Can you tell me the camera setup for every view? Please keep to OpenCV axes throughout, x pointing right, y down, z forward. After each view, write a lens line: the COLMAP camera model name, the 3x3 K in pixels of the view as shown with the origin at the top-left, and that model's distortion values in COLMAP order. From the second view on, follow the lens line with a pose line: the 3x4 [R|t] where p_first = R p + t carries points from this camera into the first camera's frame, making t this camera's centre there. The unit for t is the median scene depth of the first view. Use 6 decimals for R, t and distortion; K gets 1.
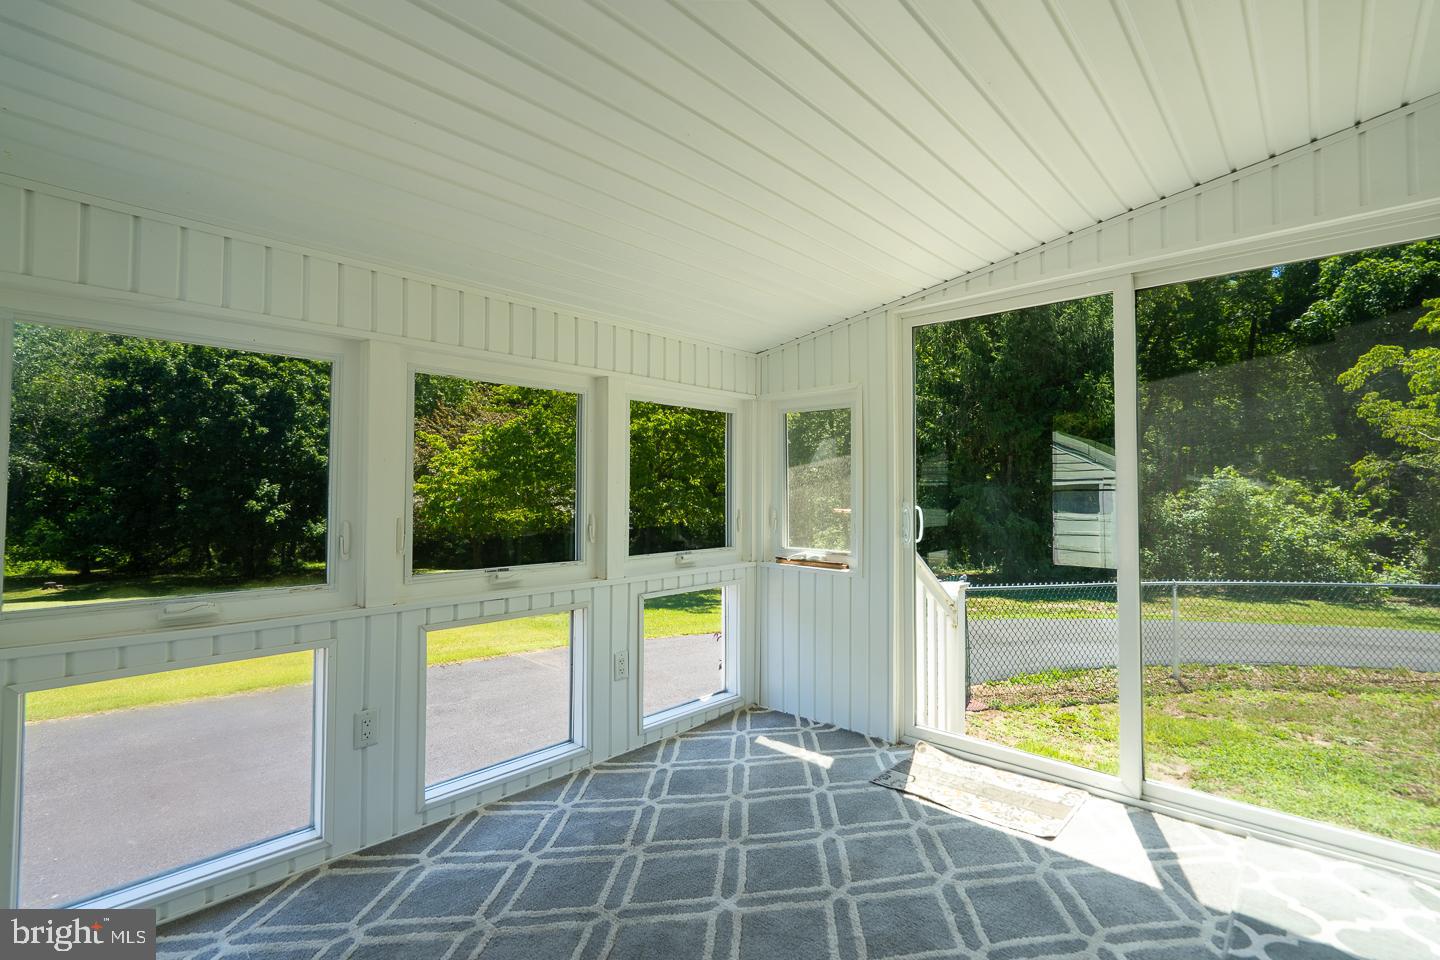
lens RADIAL K [[651.8, 0, 709.3], [0, 651.8, 457.9], [0, 0, 1]] dist [0.029035, -0.000082]
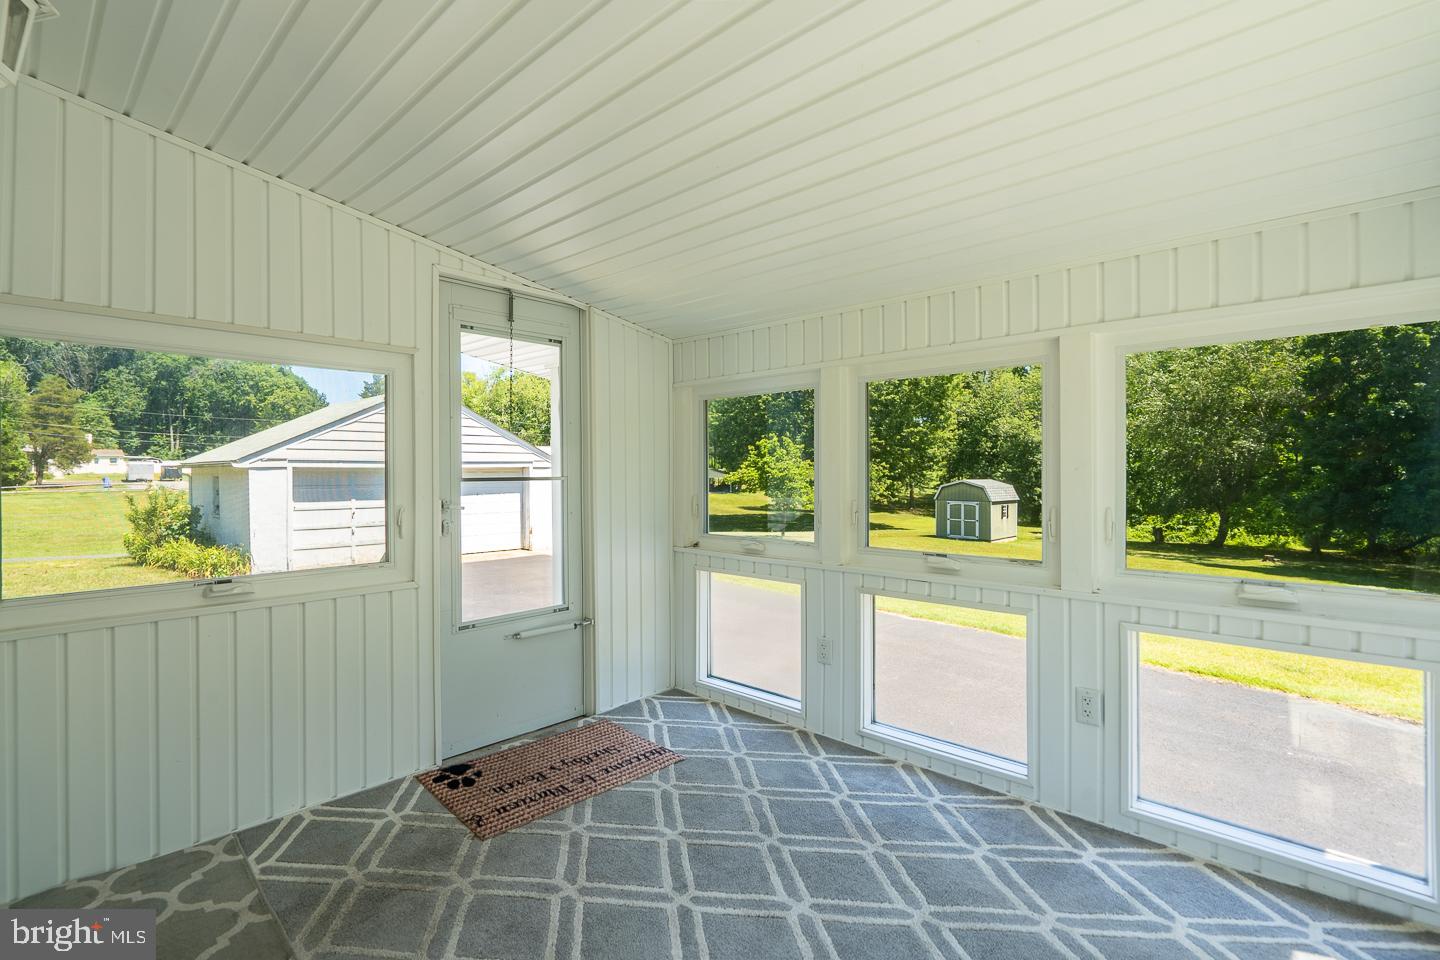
lens RADIAL K [[679.5, 0, 720.0], [0, 679.5, 480.0], [0, 0, 1]] dist [0.024757, 0.000106]
pose [[0.003994, 0.002956, -0.999988, 0.733428], [0.061707, 0.998089, 0.003197, 0.030051], [0.998086, -0.061719, 0.003804, 0.655782]]
